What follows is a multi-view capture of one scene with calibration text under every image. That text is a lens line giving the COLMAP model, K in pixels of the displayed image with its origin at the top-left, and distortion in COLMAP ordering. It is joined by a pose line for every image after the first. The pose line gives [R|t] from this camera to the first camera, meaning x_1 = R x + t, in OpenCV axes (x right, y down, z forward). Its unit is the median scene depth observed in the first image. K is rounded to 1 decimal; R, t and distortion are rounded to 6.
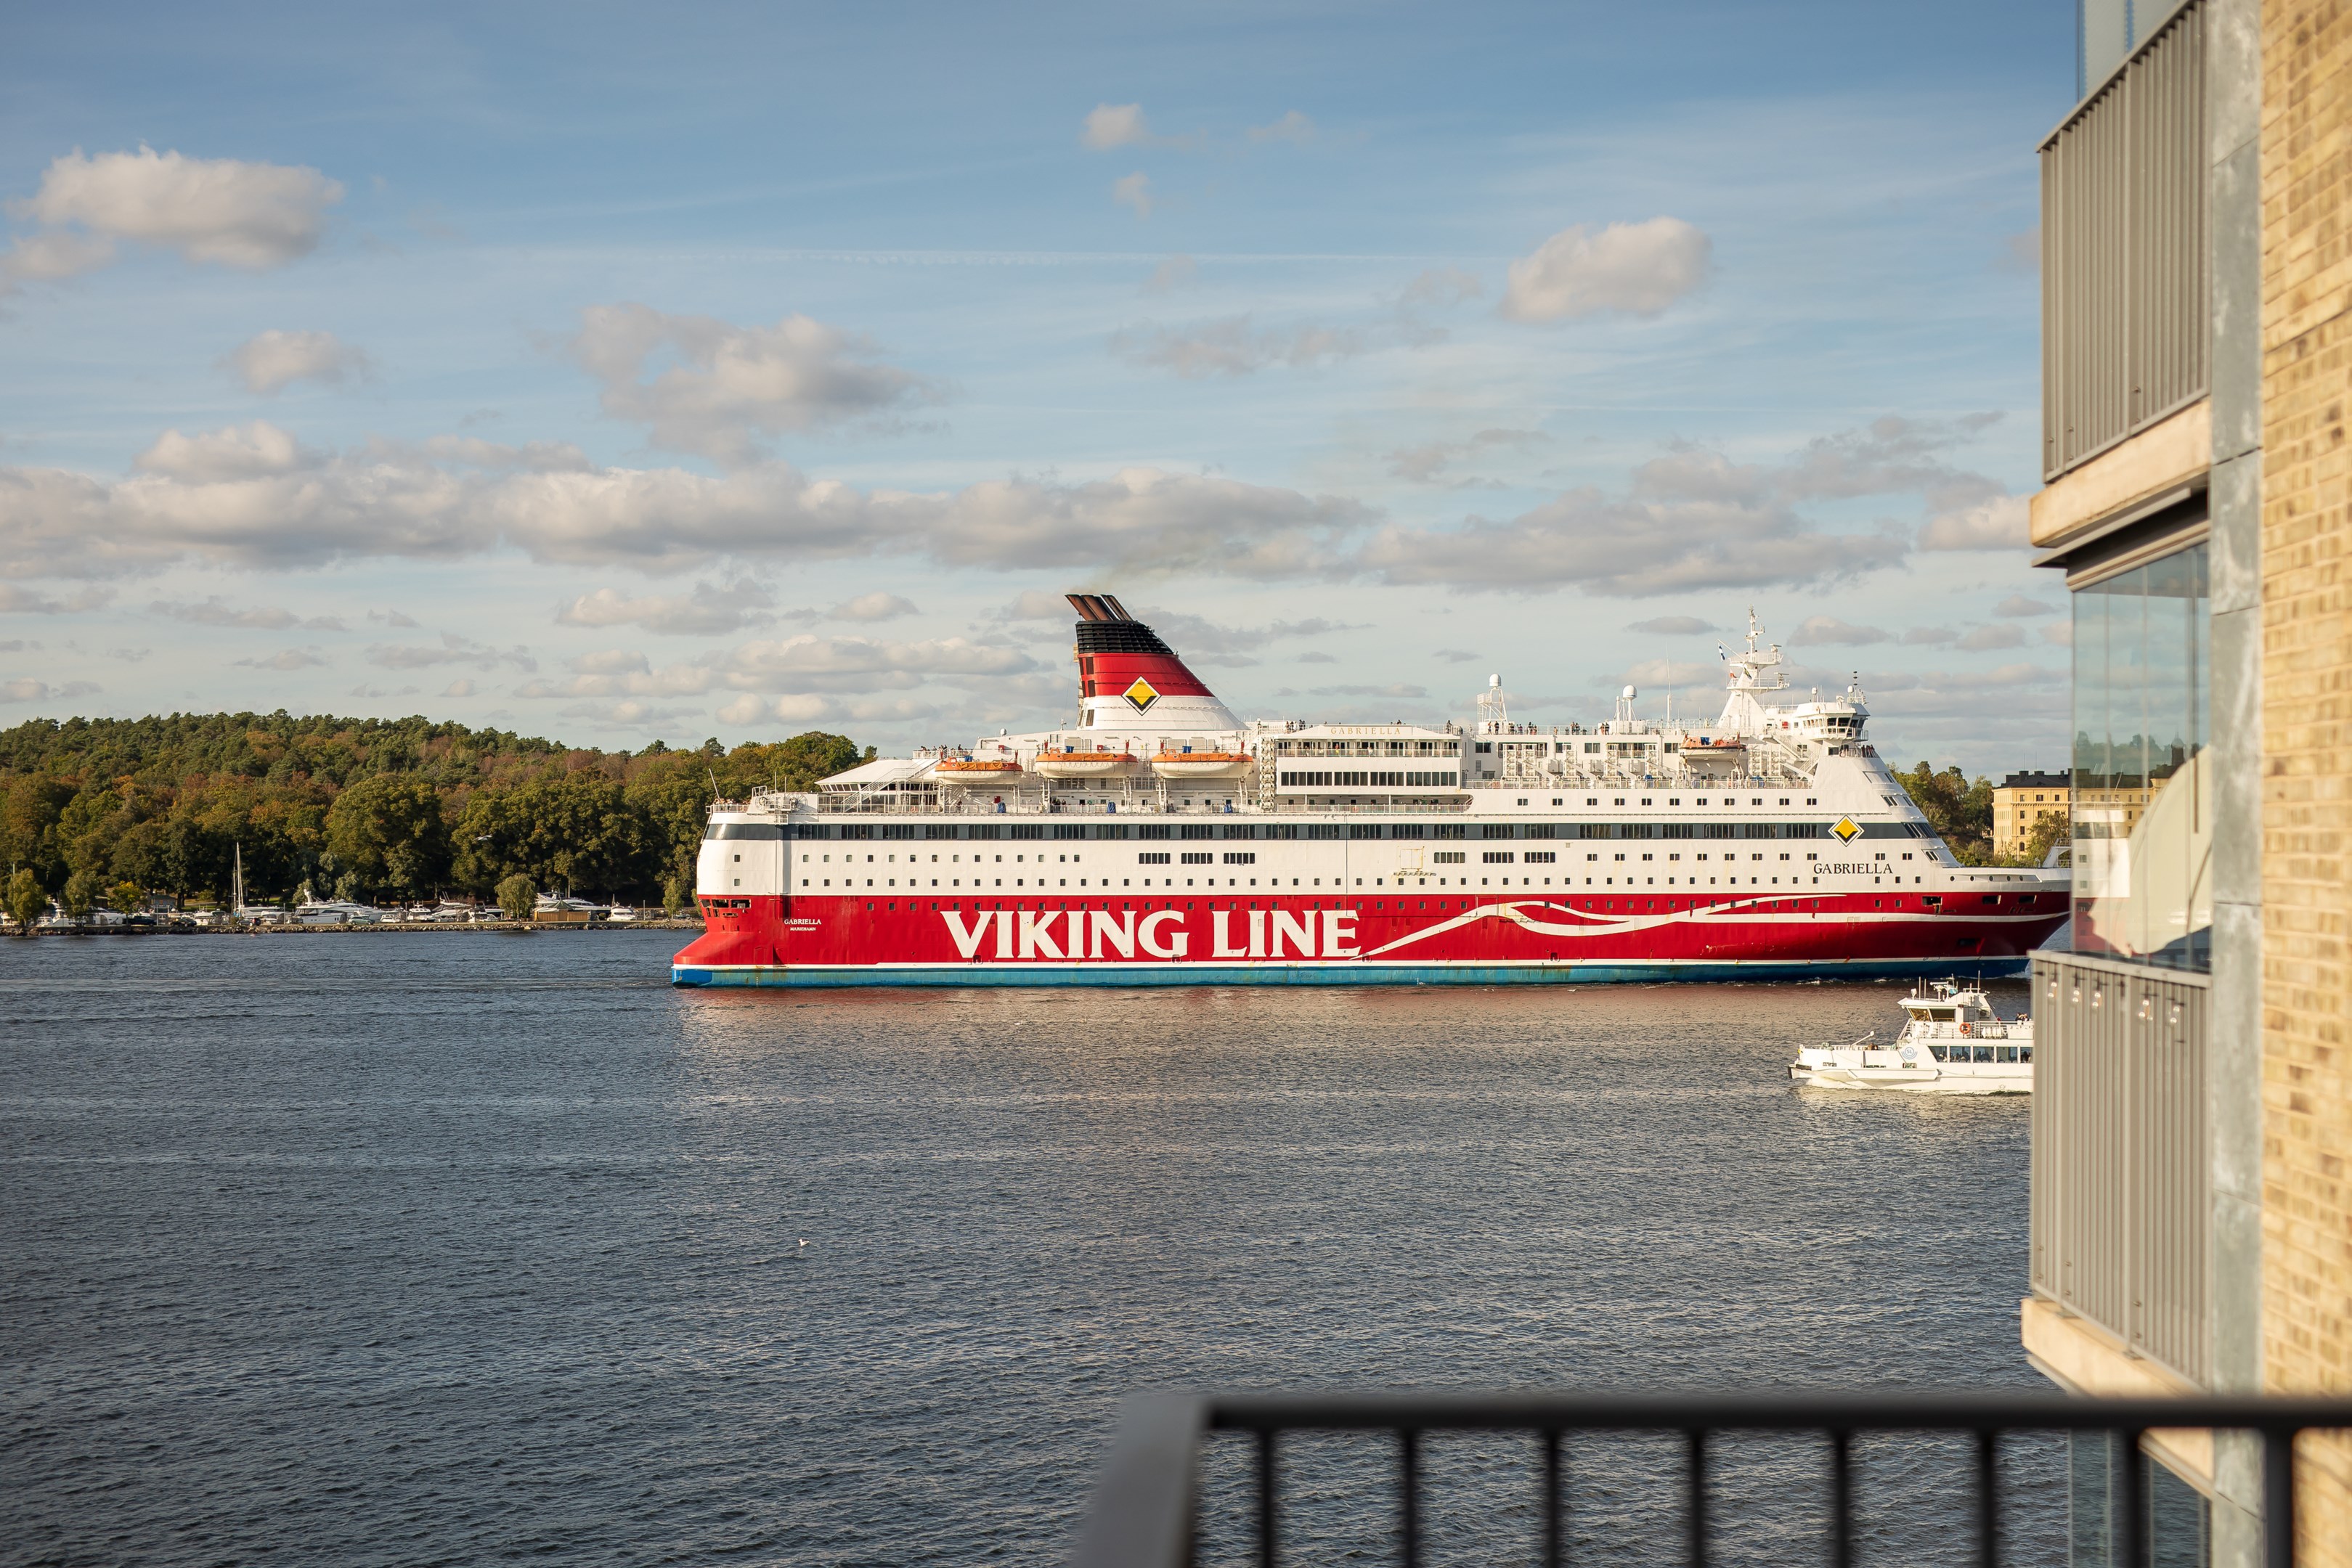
lens RADIAL K [[3399.5, 0, 1205.1], [0, 3399.5, 787.2], [0, 0, 1]] dist [-0.002139, 0.033307]
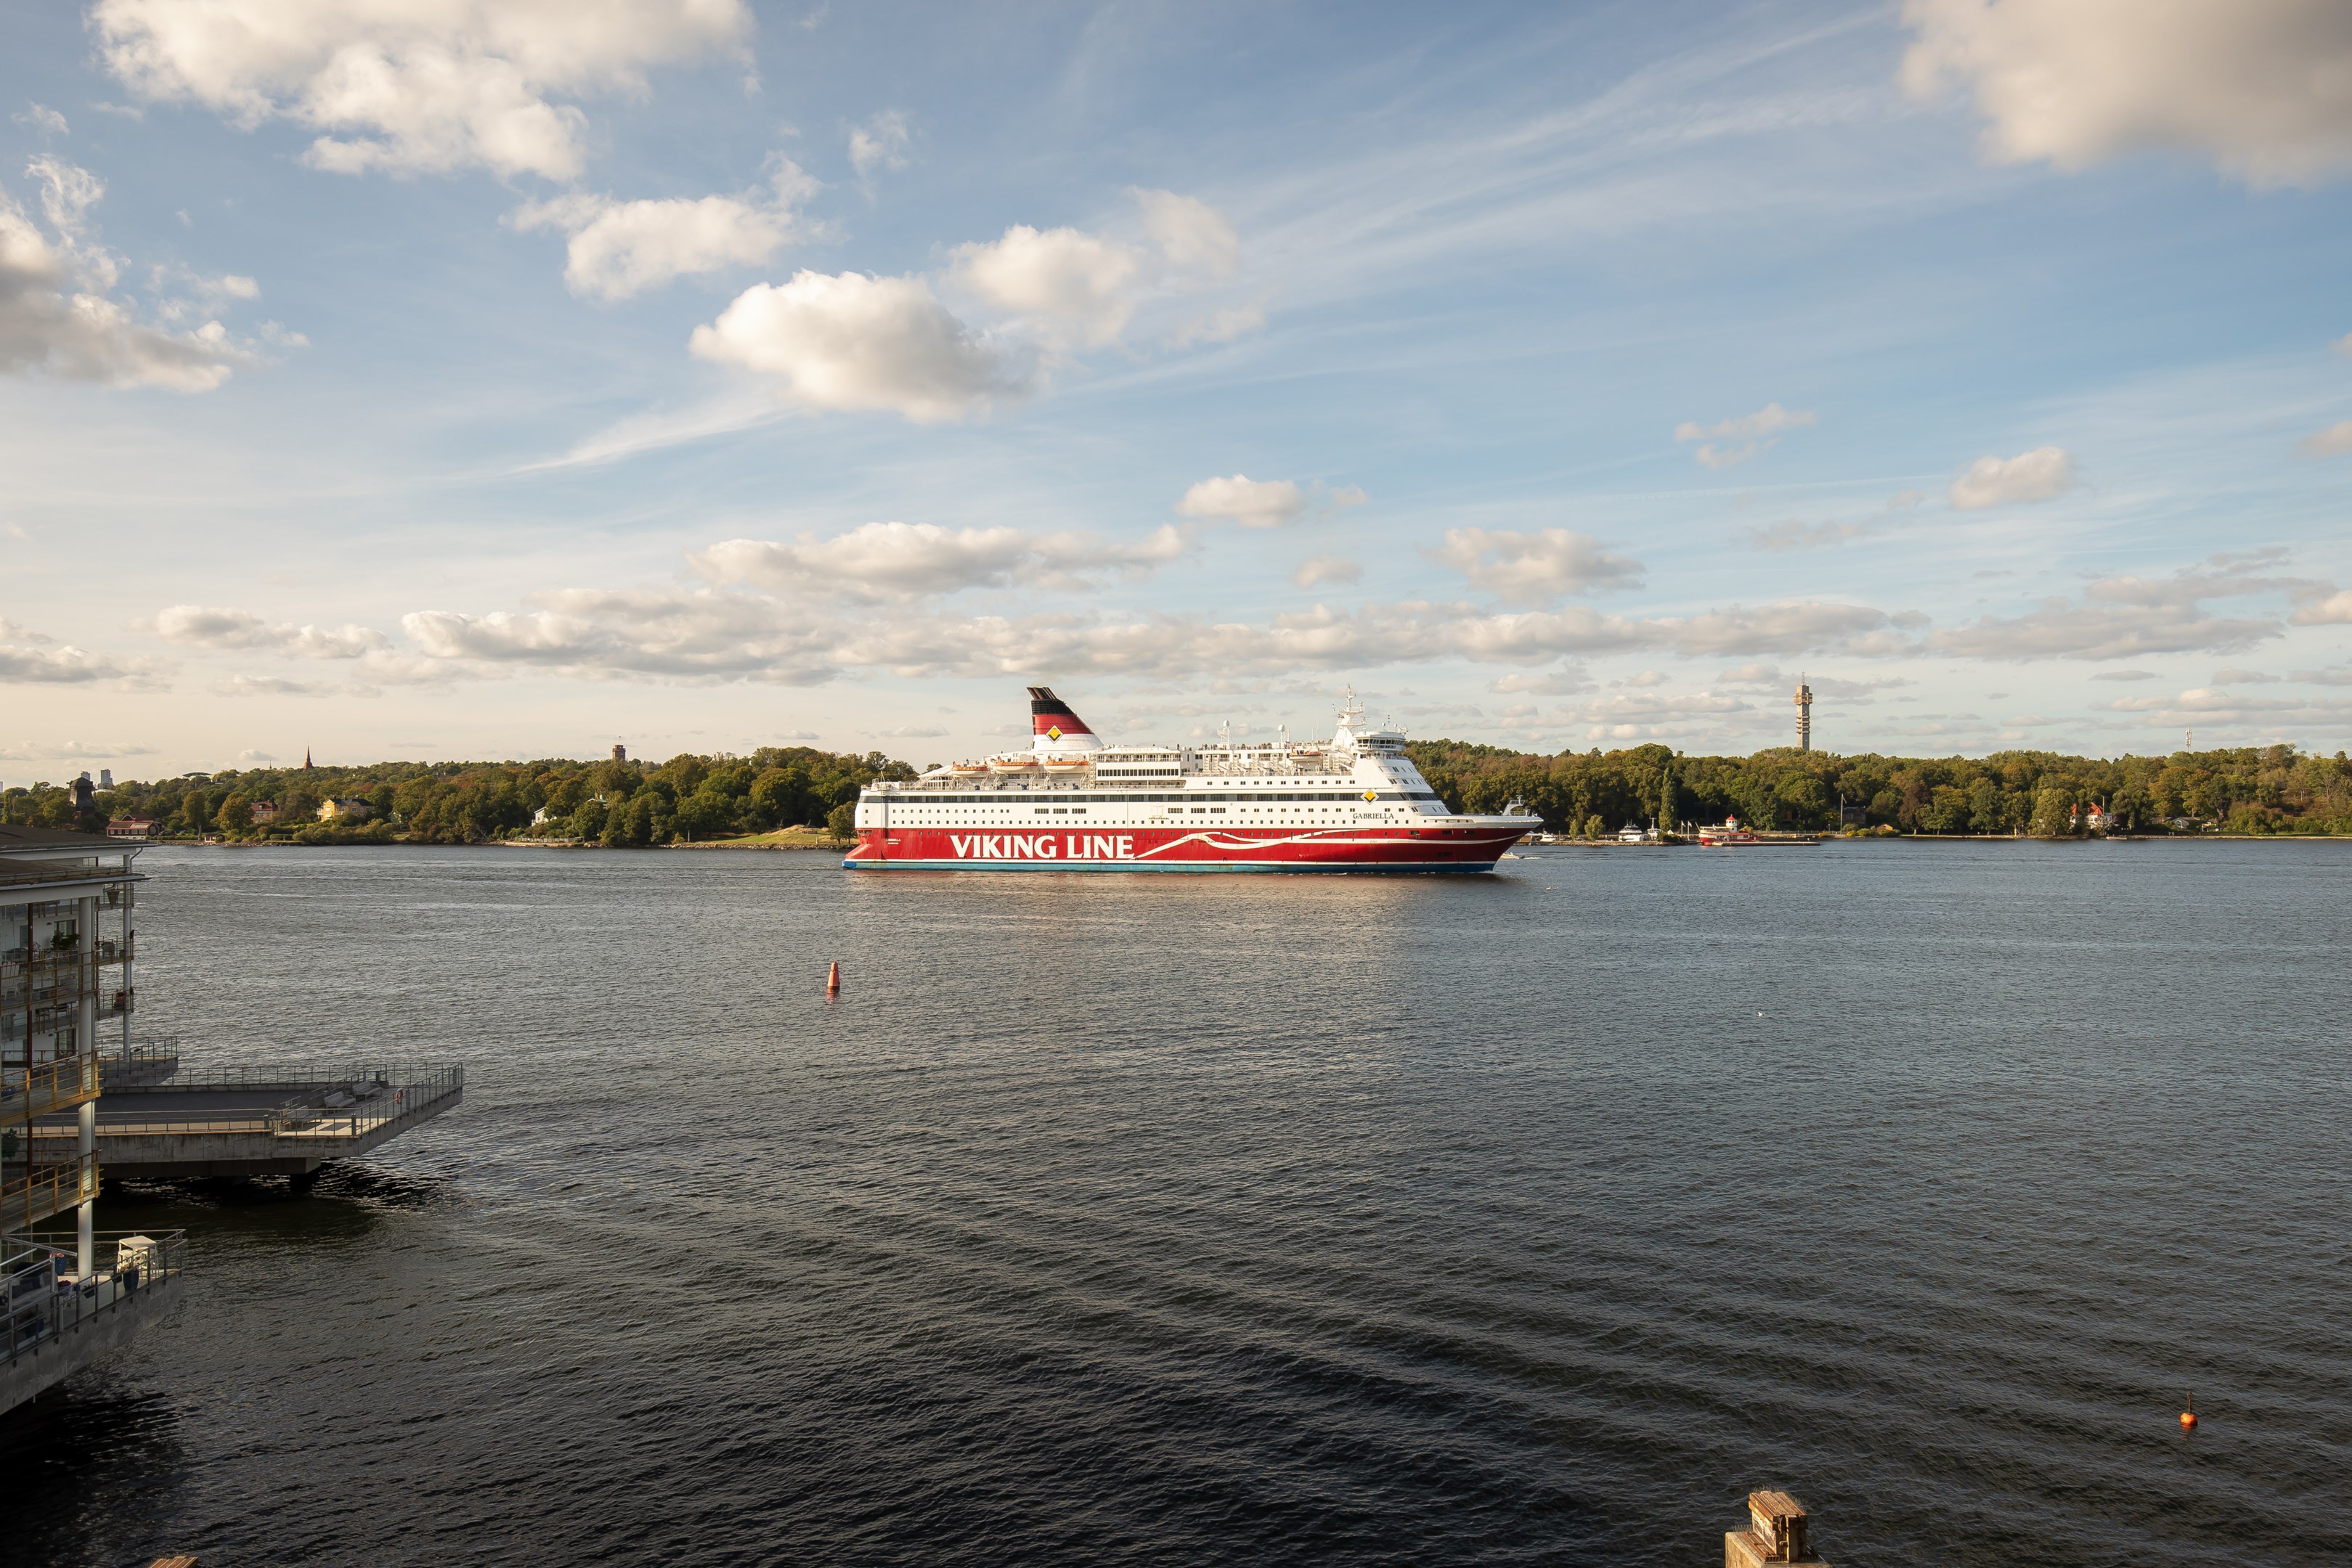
lens RADIAL K [[1701.2, 0, 1167.1], [0, 1701.2, 780.3], [0, 0, 1]] dist [0.006314, -0.001207]
pose [[0.923669, -0.007844, -0.383111, 0.461722], [0.009307, 0.999955, 0.001964, 0.000273], [0.383079, -0.005379, 0.923700, 0.046282]]
